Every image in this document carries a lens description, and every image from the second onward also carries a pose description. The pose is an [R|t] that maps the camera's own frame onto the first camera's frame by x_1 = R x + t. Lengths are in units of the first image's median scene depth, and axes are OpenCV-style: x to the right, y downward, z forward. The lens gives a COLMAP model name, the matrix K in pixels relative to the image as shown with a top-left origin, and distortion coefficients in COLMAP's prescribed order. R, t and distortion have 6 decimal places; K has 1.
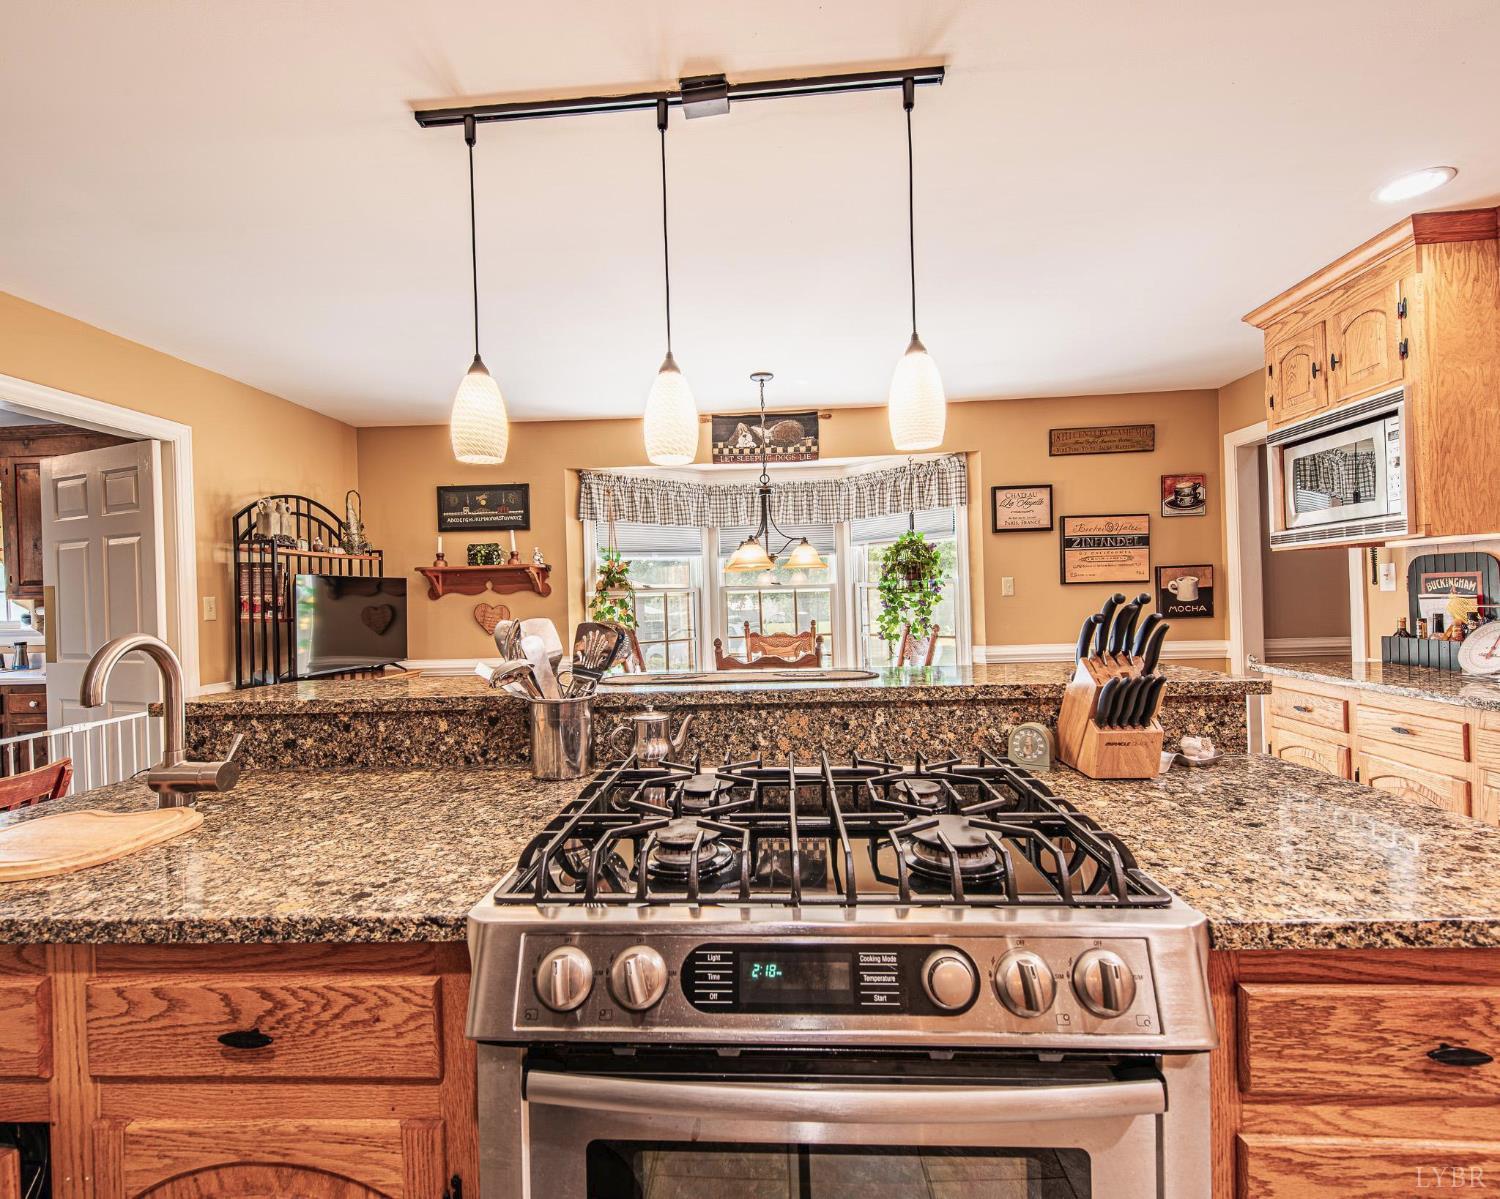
lens RADIAL K [[696.6, 0, 750.0], [0, 696.6, 599.5], [0, 0, 1]] dist [0.001663, -0.000642]
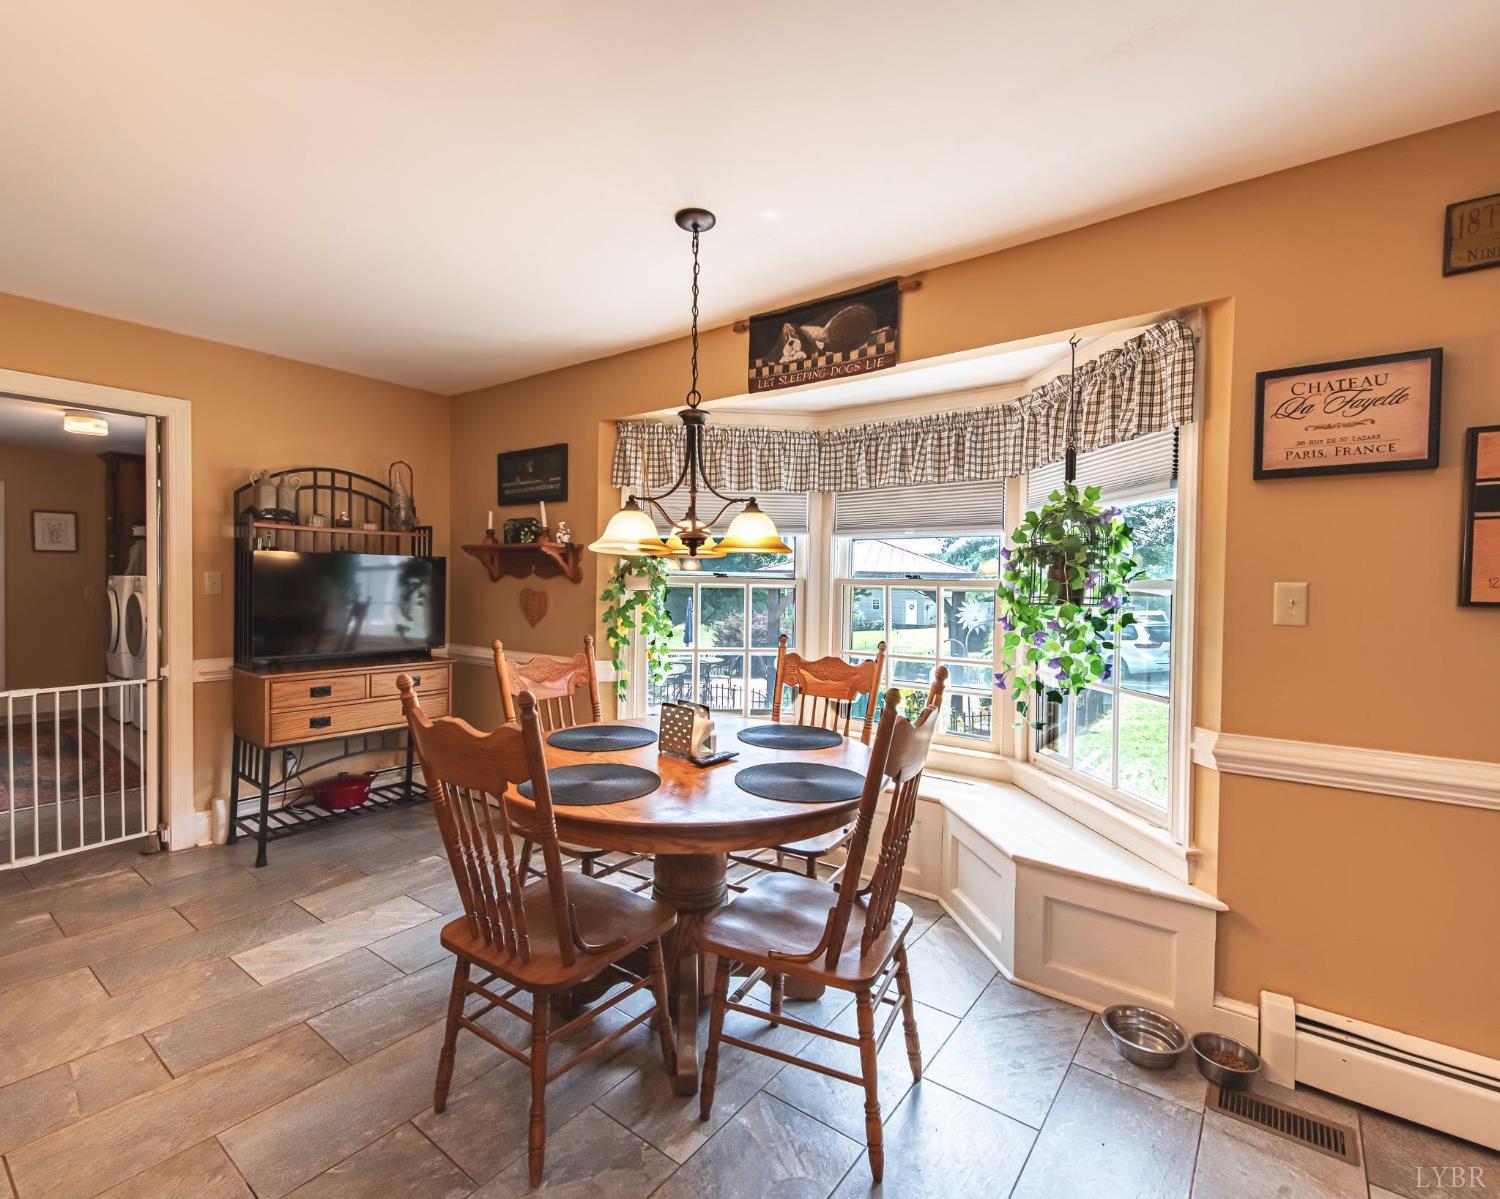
lens RADIAL K [[696.6, 0, 750.0], [0, 696.6, 599.5], [0, 0, 1]] dist [0.001663, -0.000642]
pose [[0.834156, 0.053016, -0.548974, 0.322832], [-0.038055, 0.998530, 0.038608, -0.024762], [0.550214, -0.011314, 0.834947, 0.448151]]
